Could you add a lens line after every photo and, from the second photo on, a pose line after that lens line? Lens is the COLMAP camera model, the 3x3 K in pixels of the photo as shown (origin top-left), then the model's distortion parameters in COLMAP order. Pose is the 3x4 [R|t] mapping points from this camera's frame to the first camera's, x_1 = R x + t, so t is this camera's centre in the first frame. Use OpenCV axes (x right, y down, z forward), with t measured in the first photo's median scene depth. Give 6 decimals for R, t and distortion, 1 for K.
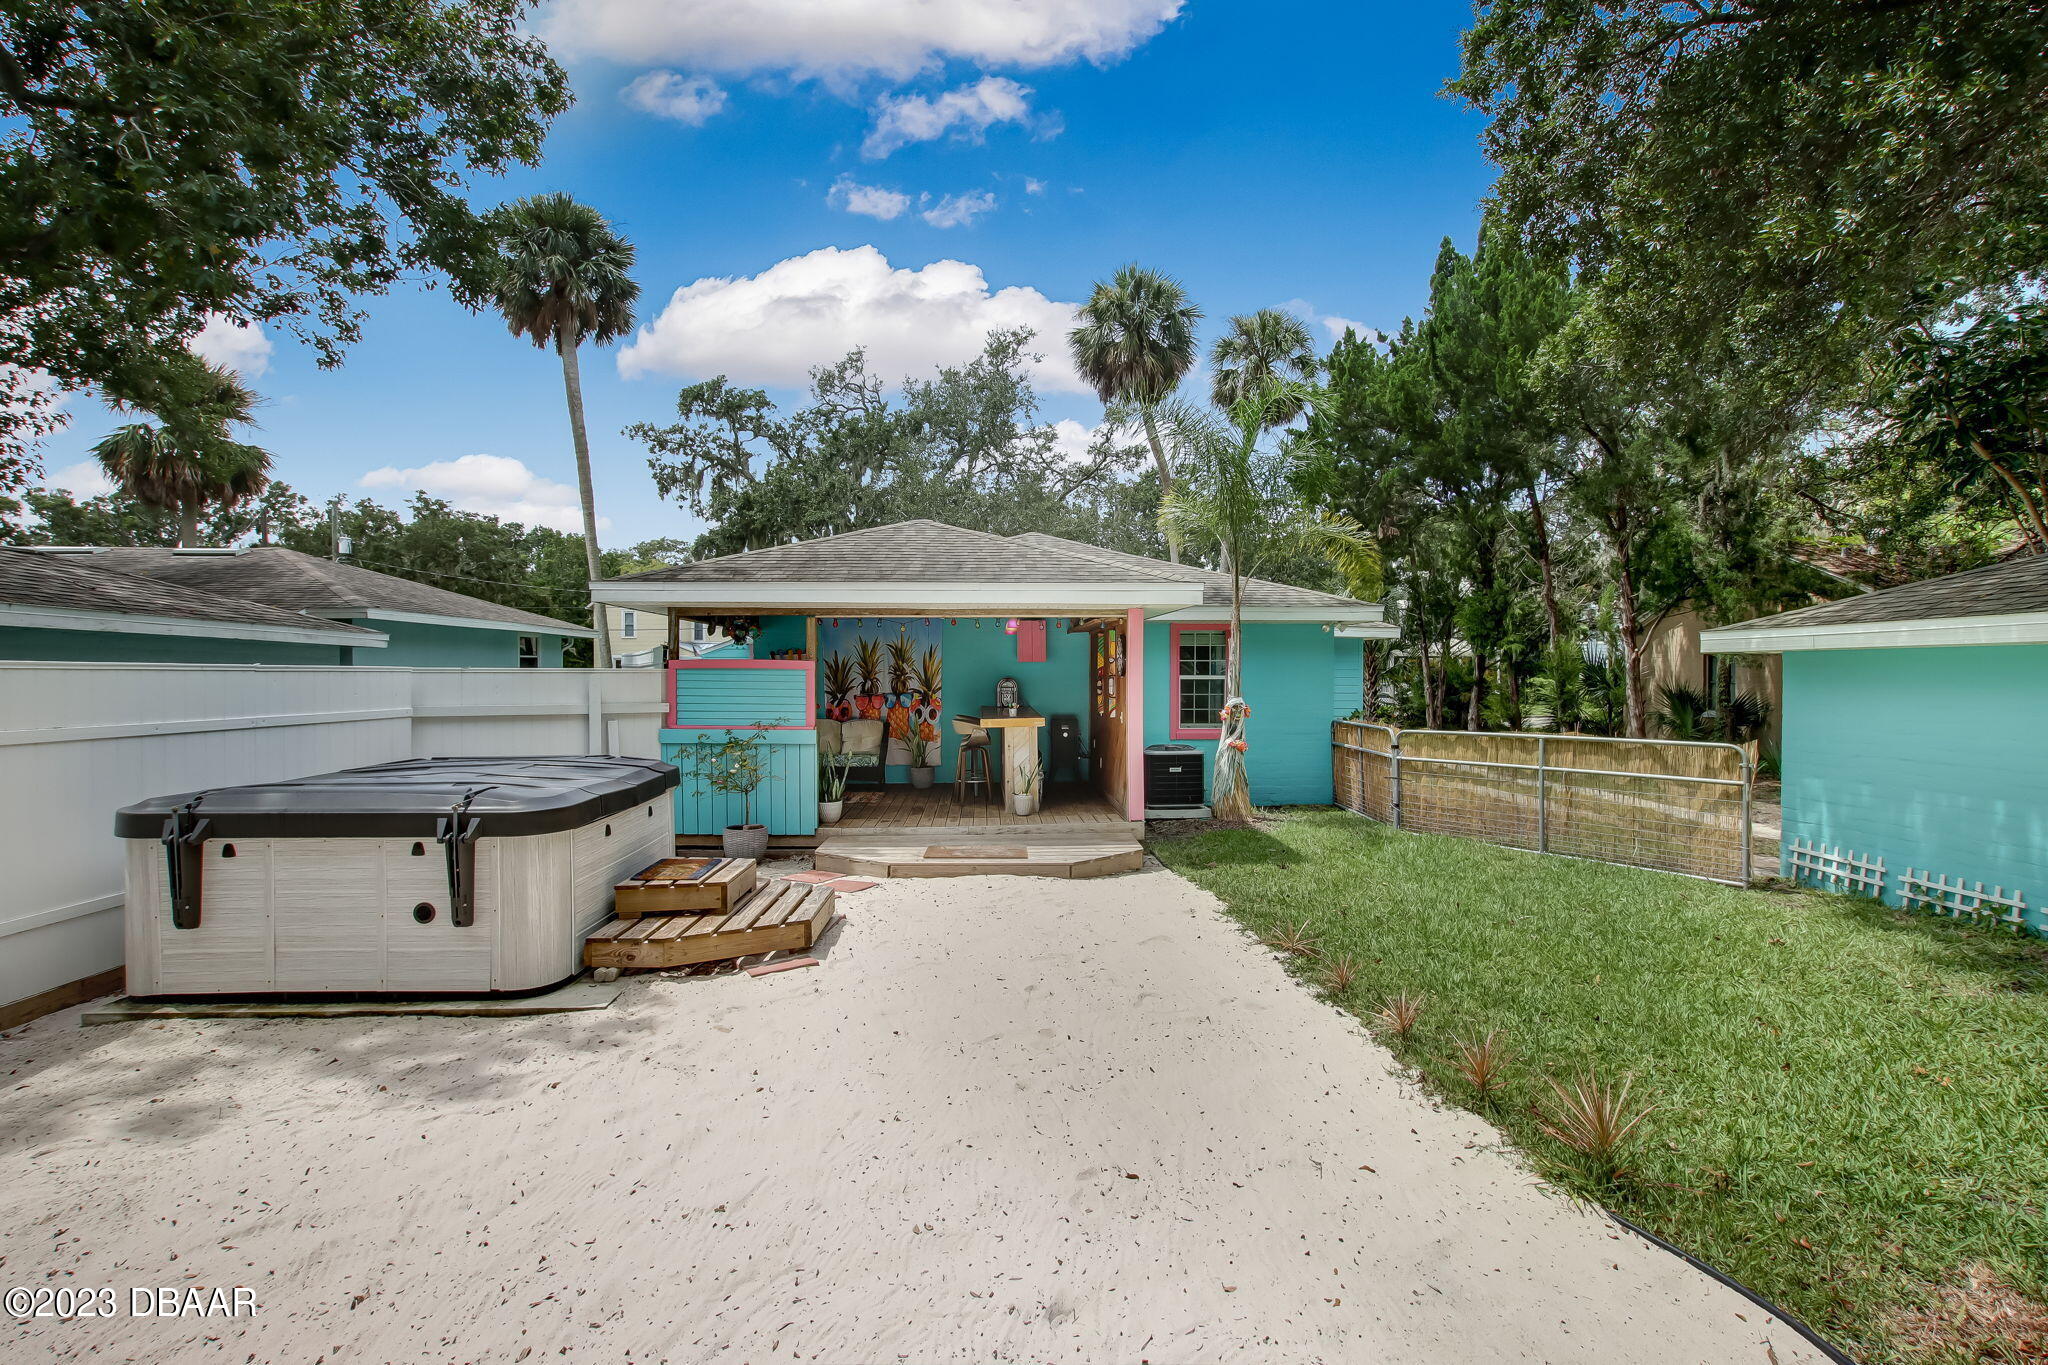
lens RADIAL K [[941.9, 0, 1030.2], [0, 941.9, 688.4], [0, 0, 1]] dist [-0.016736, 0.006036]
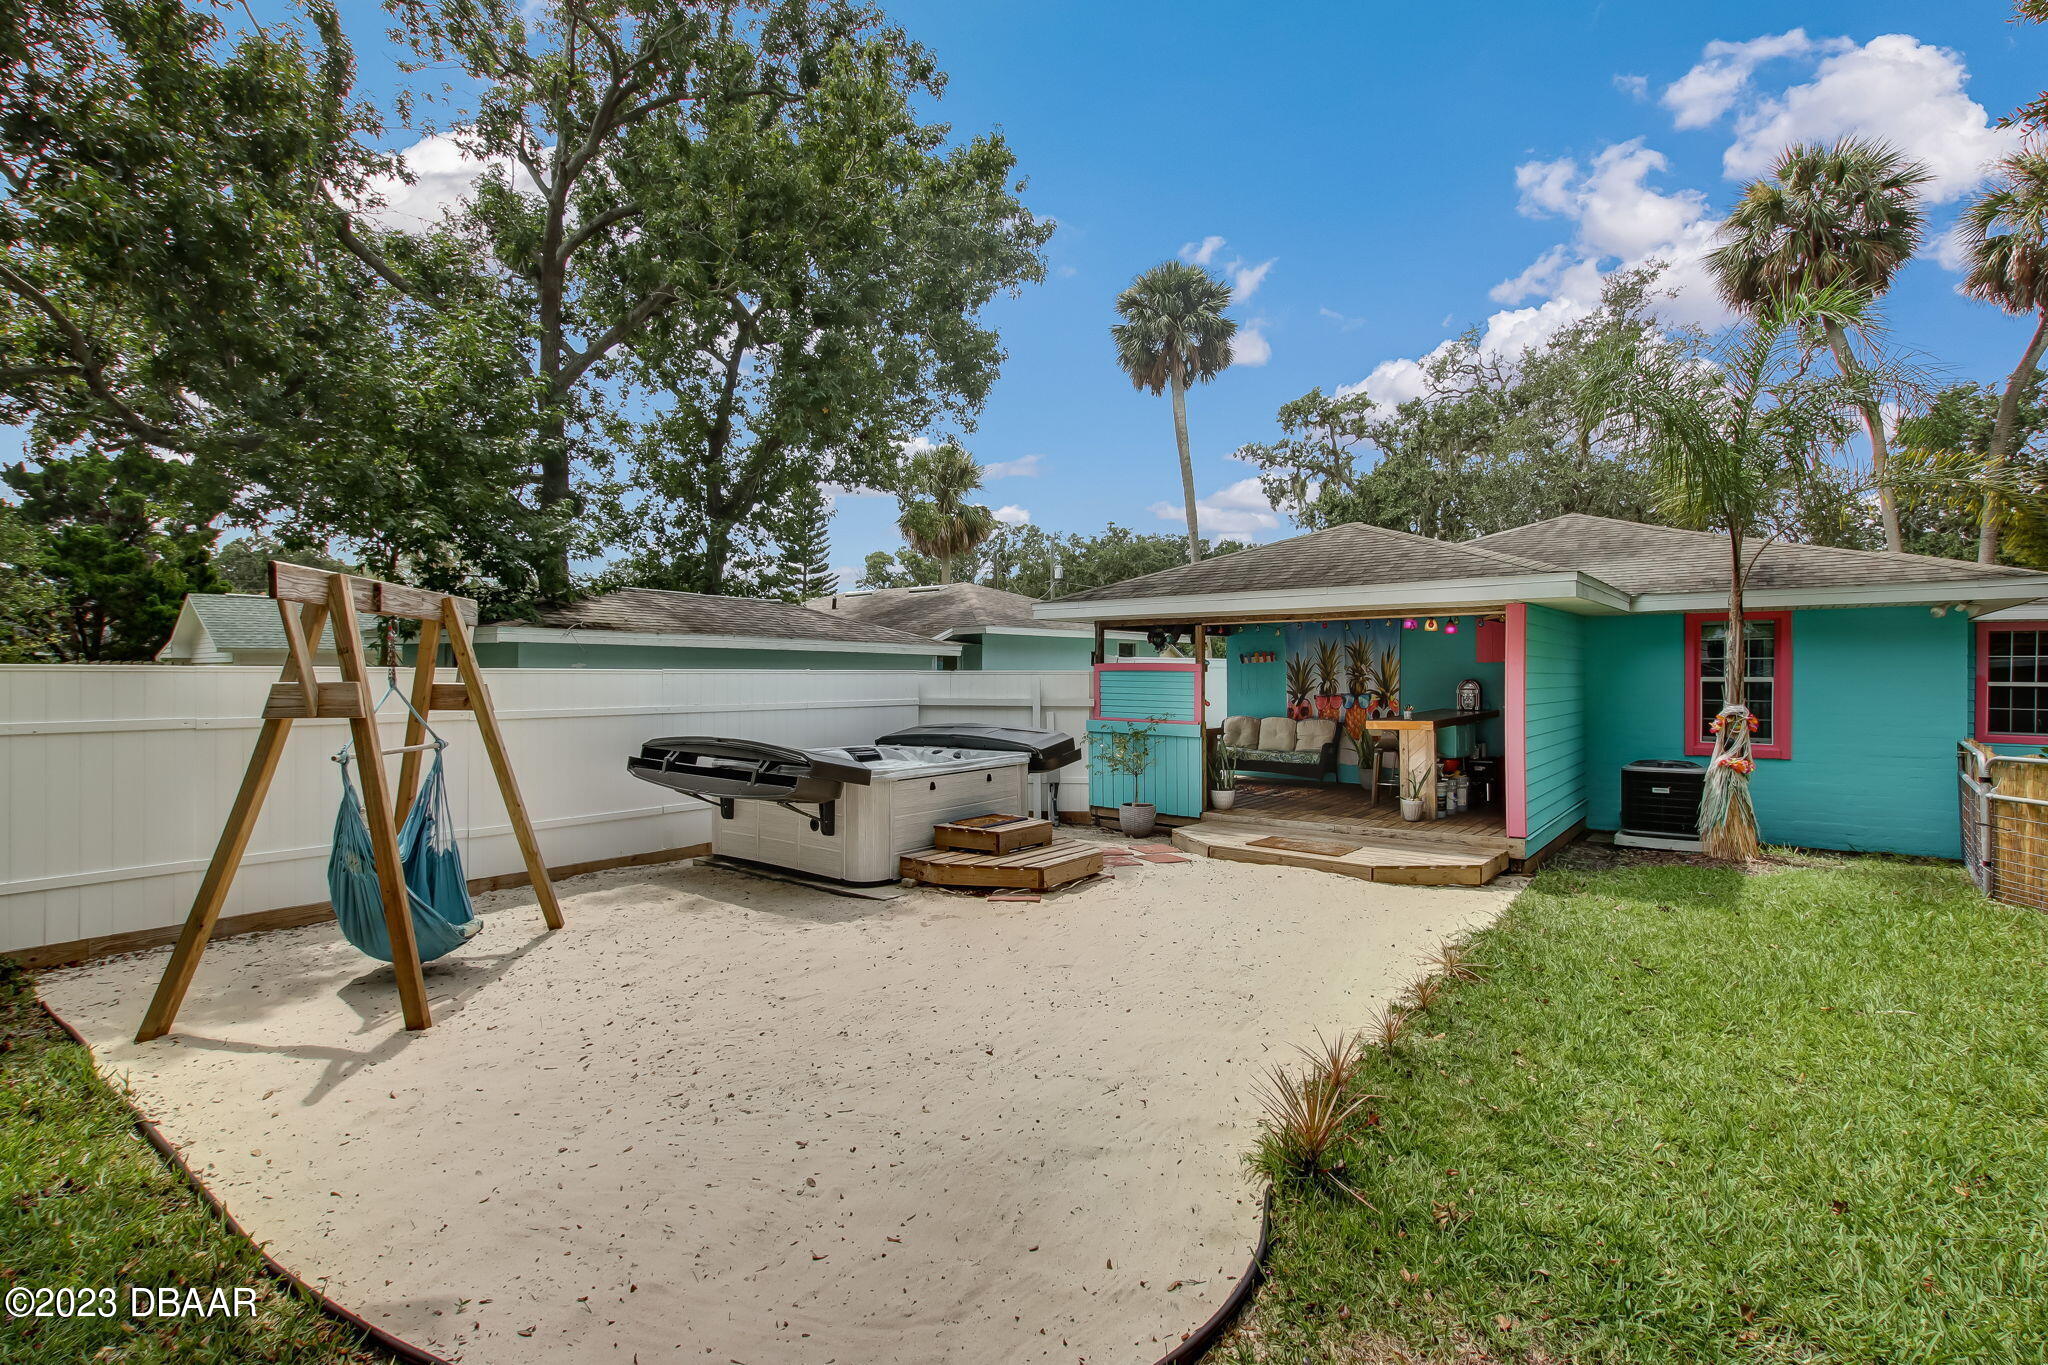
lens RADIAL K [[952.1, 0, 1024.4], [0, 952.1, 667.0], [0, 0, 1]] dist [-0.008643, 0.001730]
pose [[0.753555, -0.005416, -0.657362, 0.311215], [-0.008999, 0.999787, -0.018554, -0.001945], [0.657323, 0.019897, 0.753346, -0.001197]]
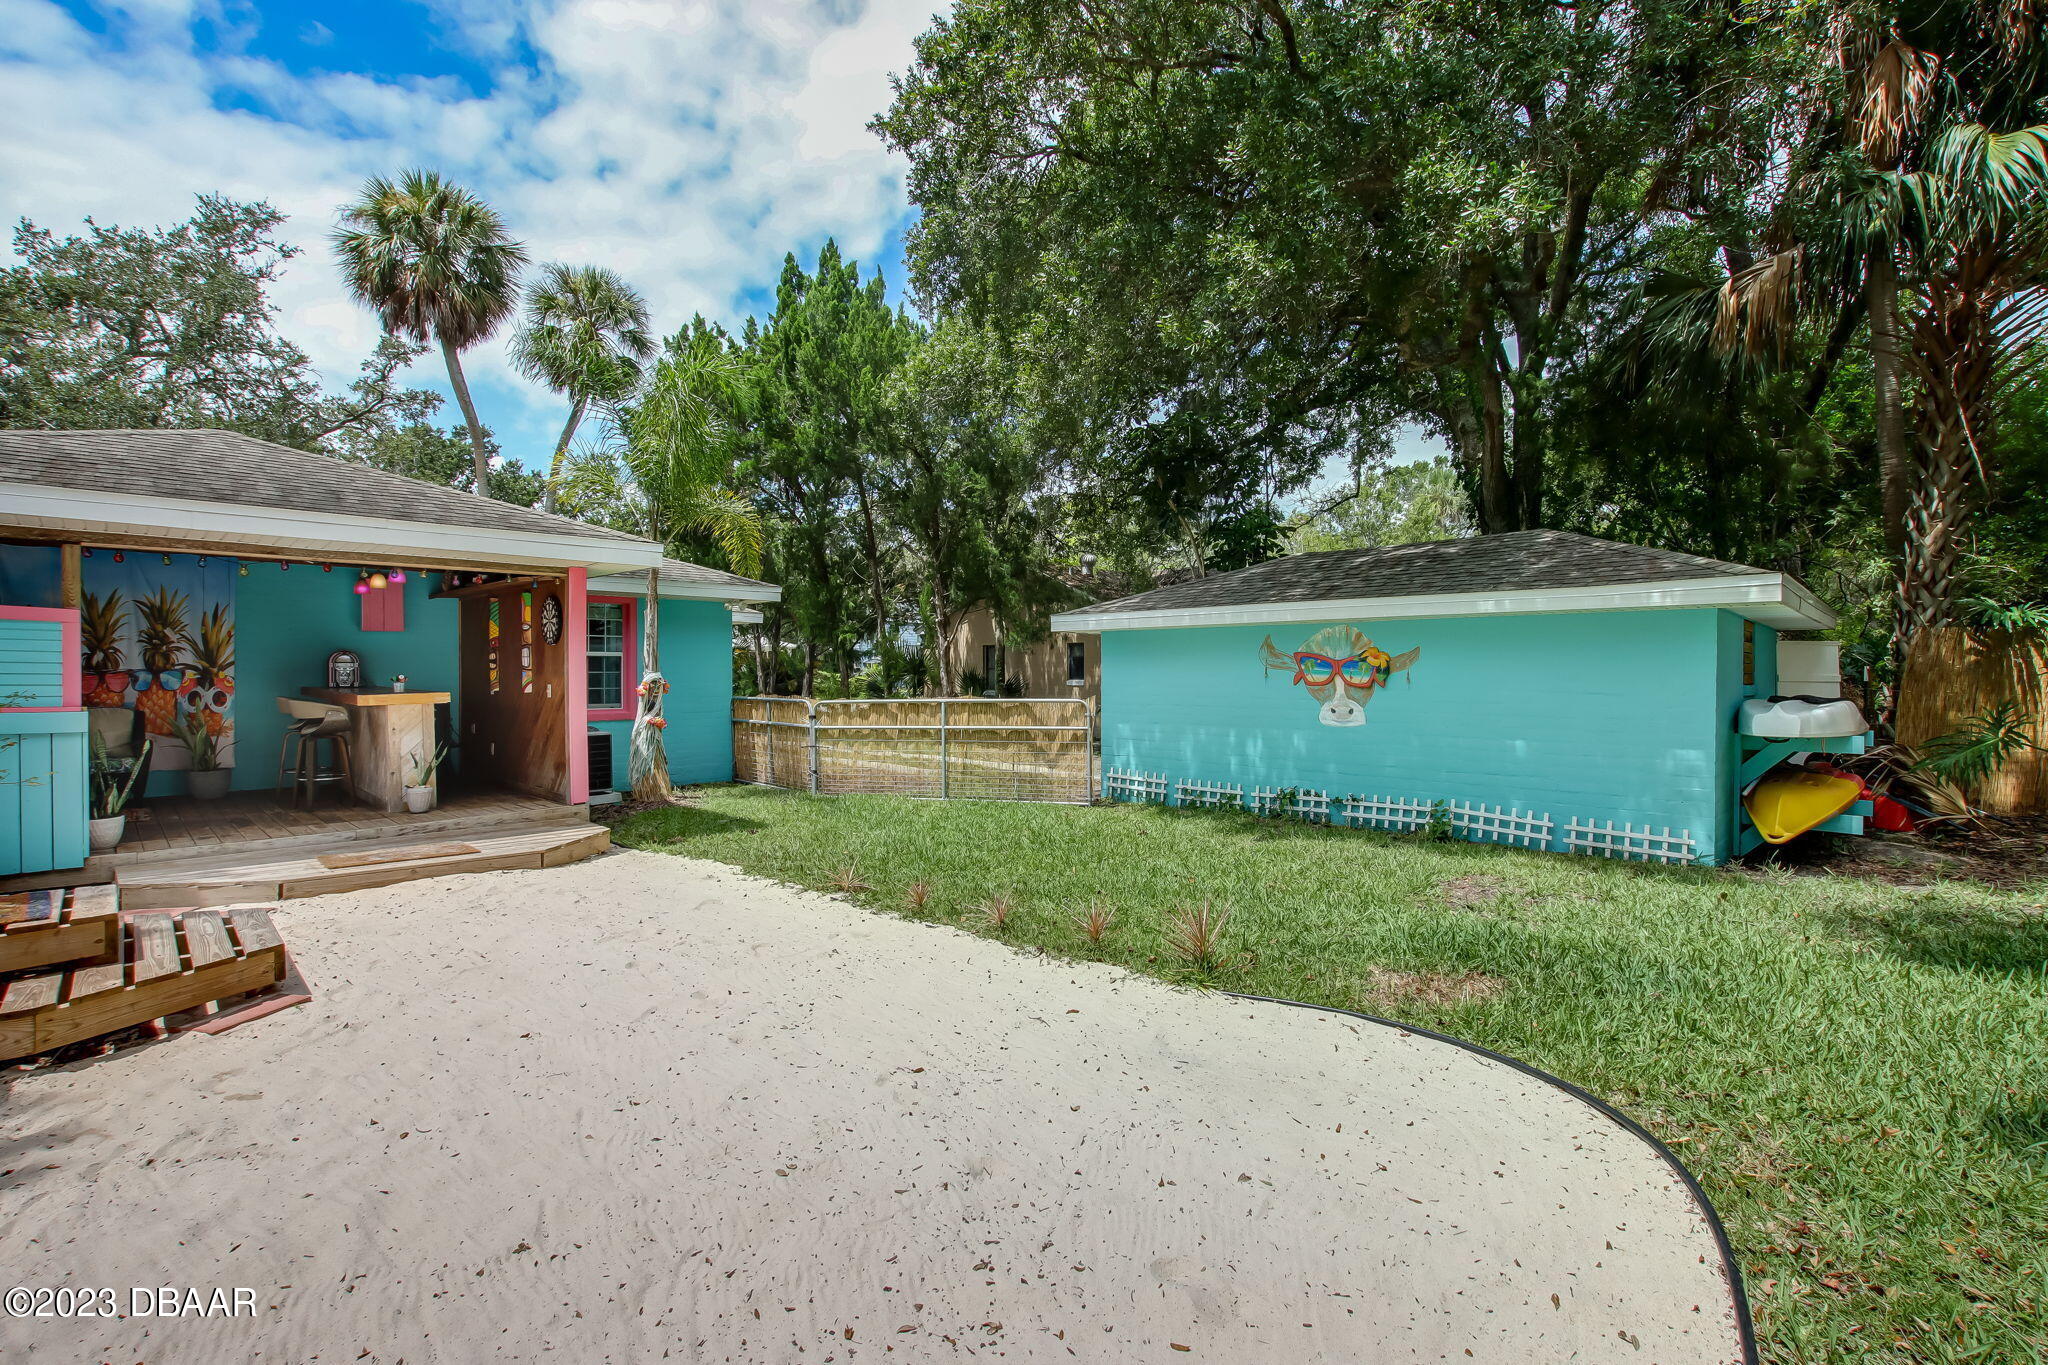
lens RADIAL K [[941.9, 0, 1030.2], [0, 941.9, 688.4], [0, 0, 1]] dist [-0.016736, 0.006036]
pose [[0.739490, -0.011113, 0.673076, -0.149917], [0.009485, 0.999936, 0.006089, 0.025124], [-0.673101, 0.001881, 0.739548, 0.039185]]
